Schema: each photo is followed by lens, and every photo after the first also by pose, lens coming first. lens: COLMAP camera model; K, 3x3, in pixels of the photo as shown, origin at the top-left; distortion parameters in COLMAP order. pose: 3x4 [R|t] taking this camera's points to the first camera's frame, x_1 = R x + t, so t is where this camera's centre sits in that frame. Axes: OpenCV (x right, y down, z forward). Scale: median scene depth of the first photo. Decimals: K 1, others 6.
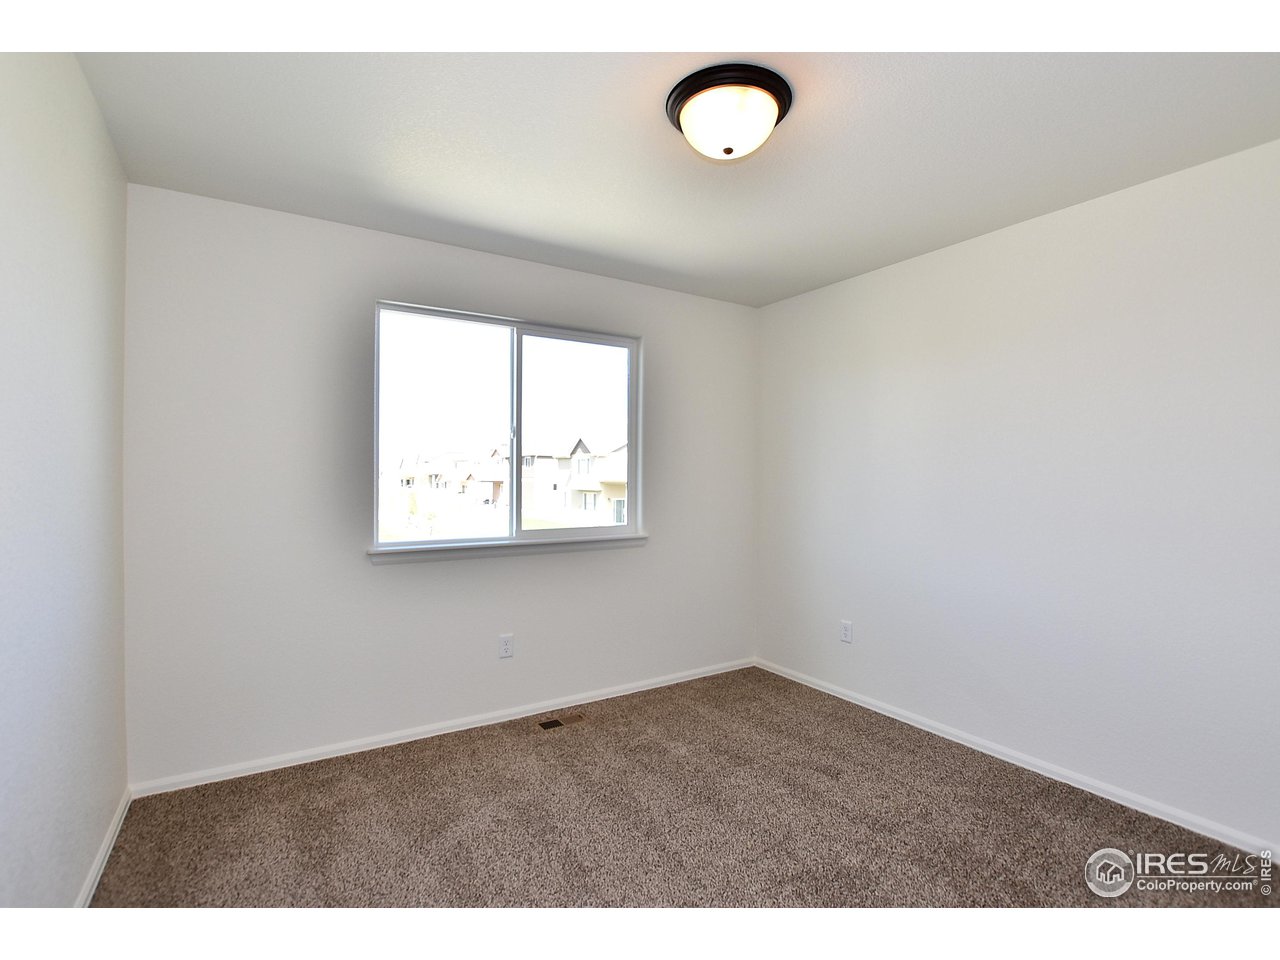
lens RADIAL K [[607.7, 0, 647.3], [0, 607.7, 473.6], [0, 0, 1]] dist [-0.019178, 0.002302]
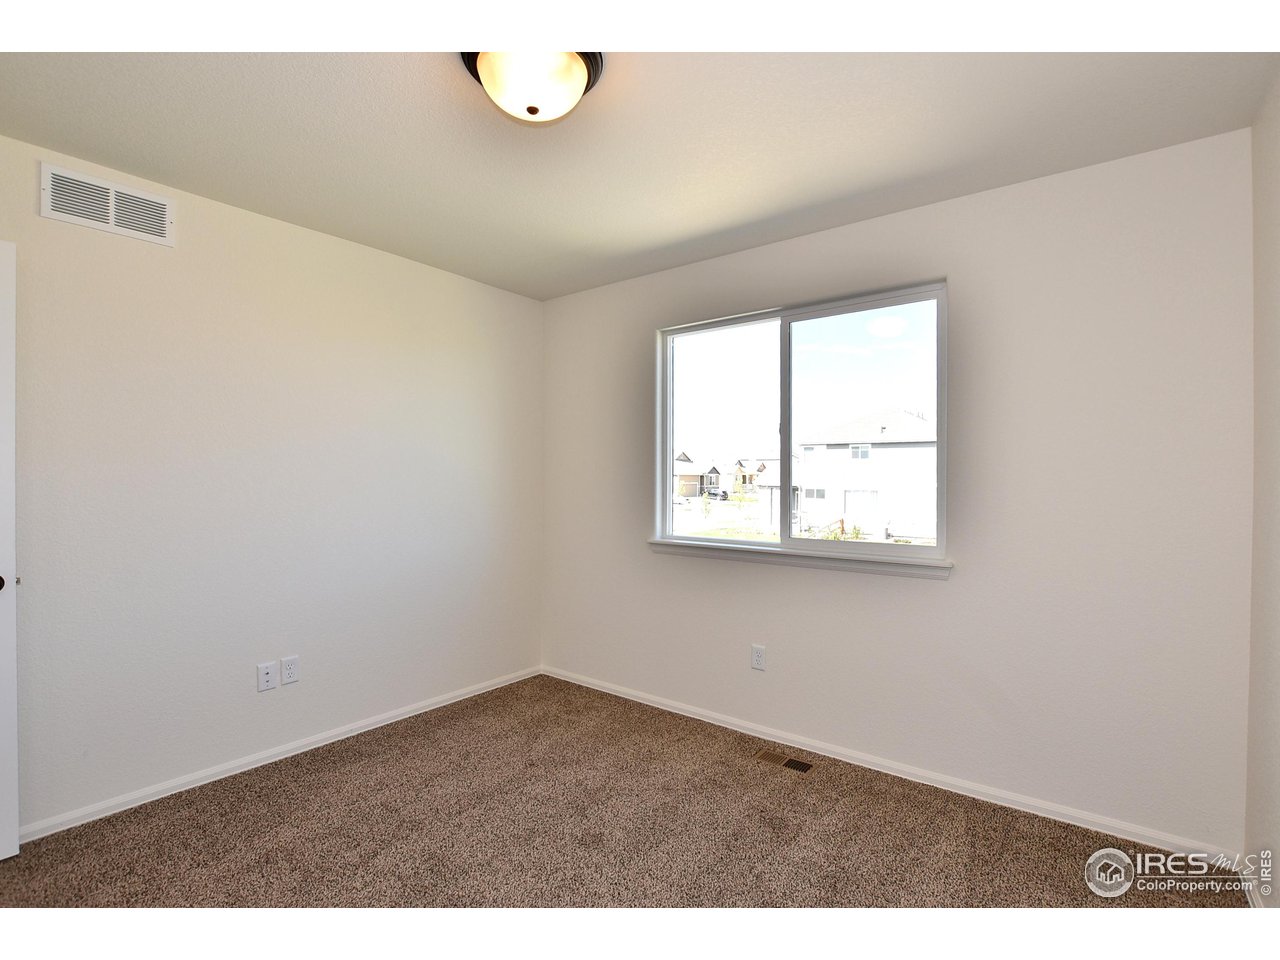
lens RADIAL K [[607.7, 0, 644.4], [0, 607.7, 482.1], [0, 0, 1]] dist [-0.019178, 0.002302]
pose [[0.335974, -0.003879, -0.941863, 0.580369], [-0.004708, 0.999972, -0.005798, 0.016634], [0.941859, 0.006382, 0.335947, 0.497734]]
